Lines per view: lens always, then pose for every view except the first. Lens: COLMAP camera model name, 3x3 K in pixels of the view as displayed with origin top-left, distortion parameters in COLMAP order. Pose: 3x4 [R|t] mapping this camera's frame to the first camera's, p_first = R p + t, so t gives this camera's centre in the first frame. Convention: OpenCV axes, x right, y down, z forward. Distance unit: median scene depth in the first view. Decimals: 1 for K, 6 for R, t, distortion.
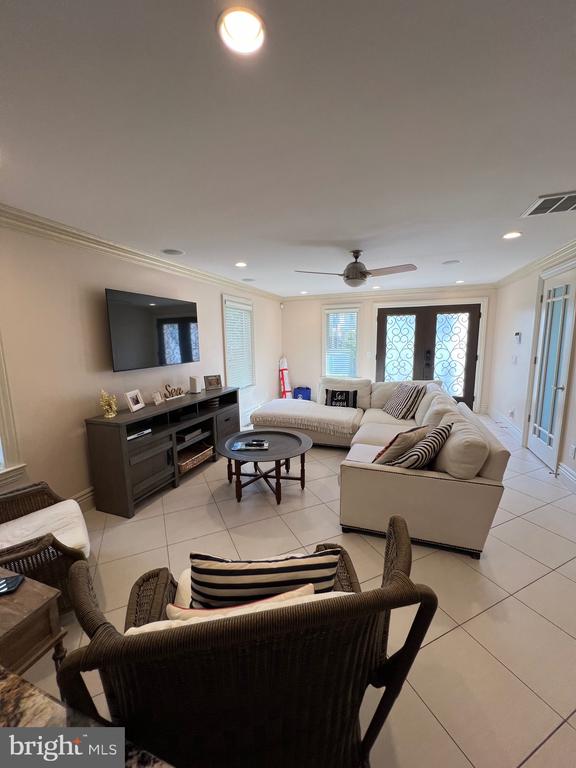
lens RADIAL K [[307.6, 0, 289.9], [0, 307.6, 384.7], [0, 0, 1]] dist [-0.001414, 0.000448]
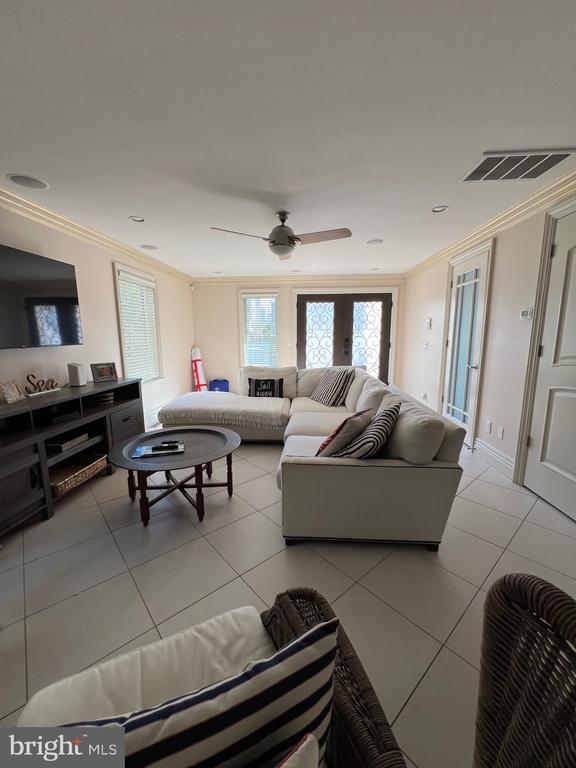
lens RADIAL K [[307.6, 0, 287.6], [0, 307.6, 384.0], [0, 0, 1]] dist [-0.001414, 0.000448]
pose [[0.962475, -0.036259, 0.268937, -0.018220], [0.033816, 0.999334, 0.013710, 0.030416], [-0.269255, -0.004101, 0.963060, 0.150707]]
